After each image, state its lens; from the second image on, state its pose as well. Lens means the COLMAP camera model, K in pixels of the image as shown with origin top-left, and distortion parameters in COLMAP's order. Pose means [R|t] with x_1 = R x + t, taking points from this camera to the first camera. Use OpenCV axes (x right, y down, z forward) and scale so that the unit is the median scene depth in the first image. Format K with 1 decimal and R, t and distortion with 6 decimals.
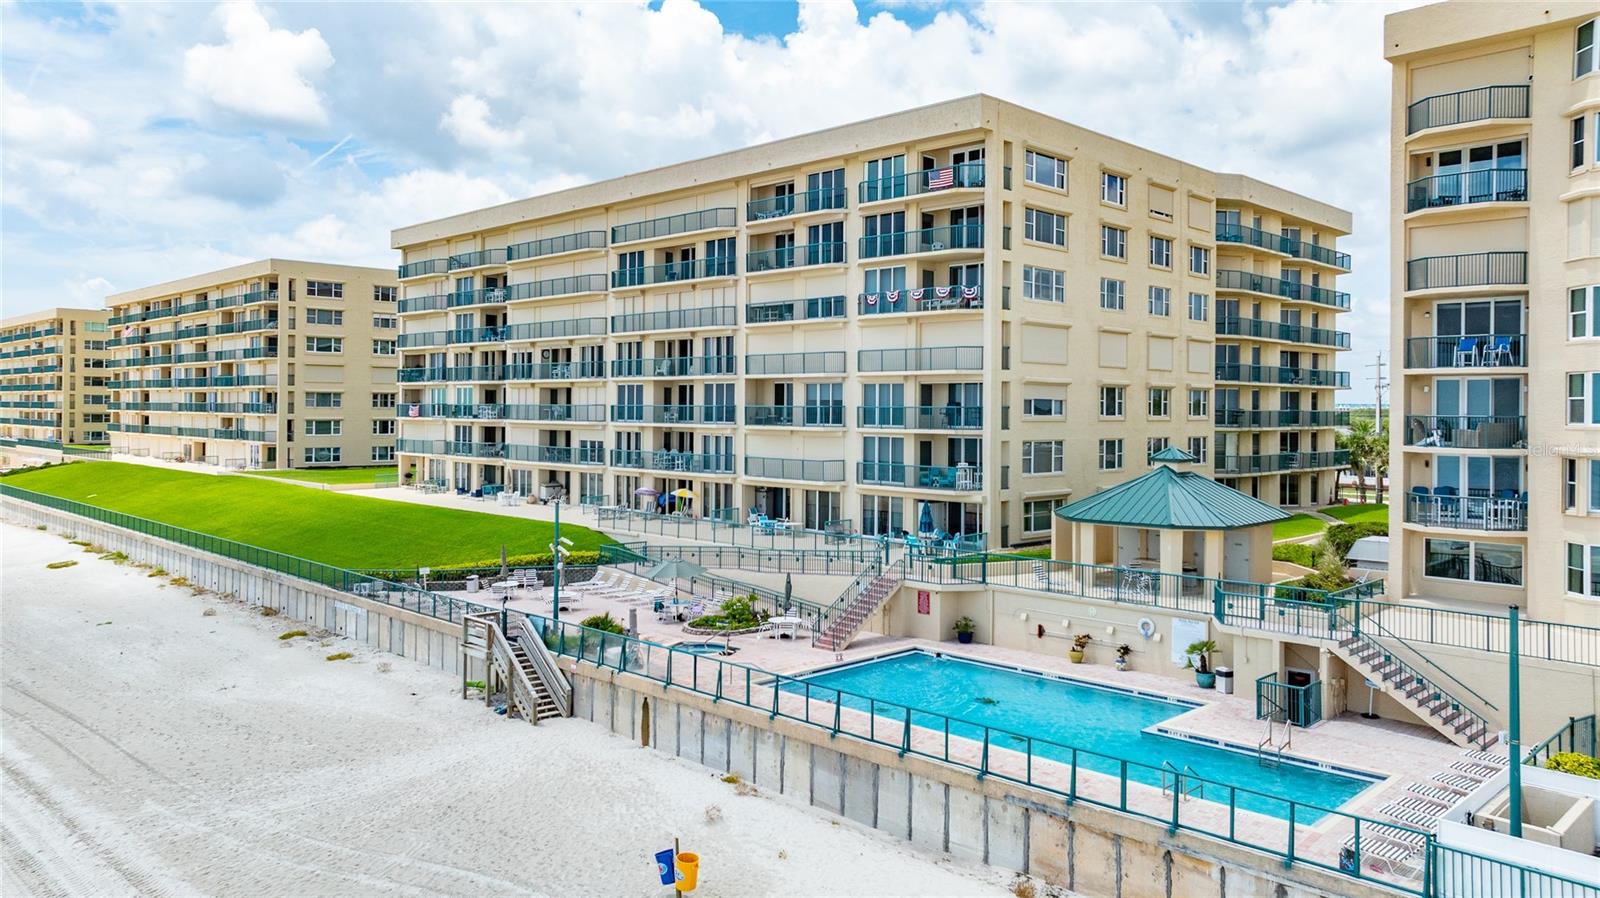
lens RADIAL K [[1133.1, 0, 800.7], [0, 1133.1, 446.8], [0, 0, 1]] dist [0.000157, -0.000045]
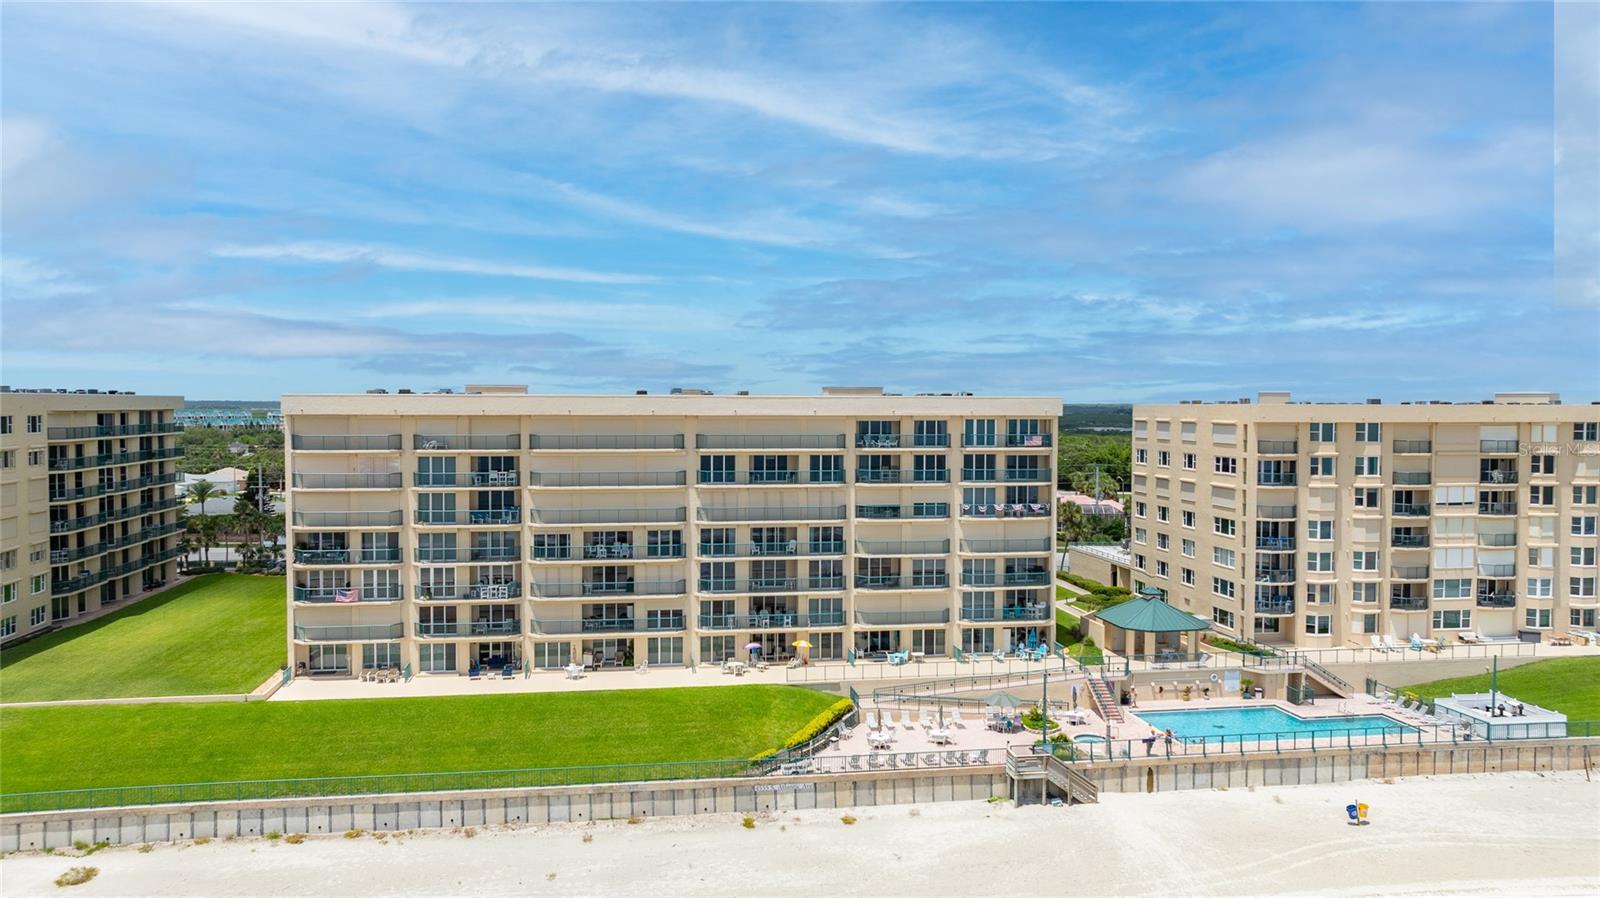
lens RADIAL K [[1133.1, 0, 806.8], [0, 1133.1, 446.7], [0, 0, 1]] dist [0.000157, -0.000045]
pose [[0.585597, -0.028070, 0.810116, -1.241572], [0.031695, 0.999429, 0.011718, -0.218836], [-0.809982, 0.018815, 0.586153, 0.222803]]
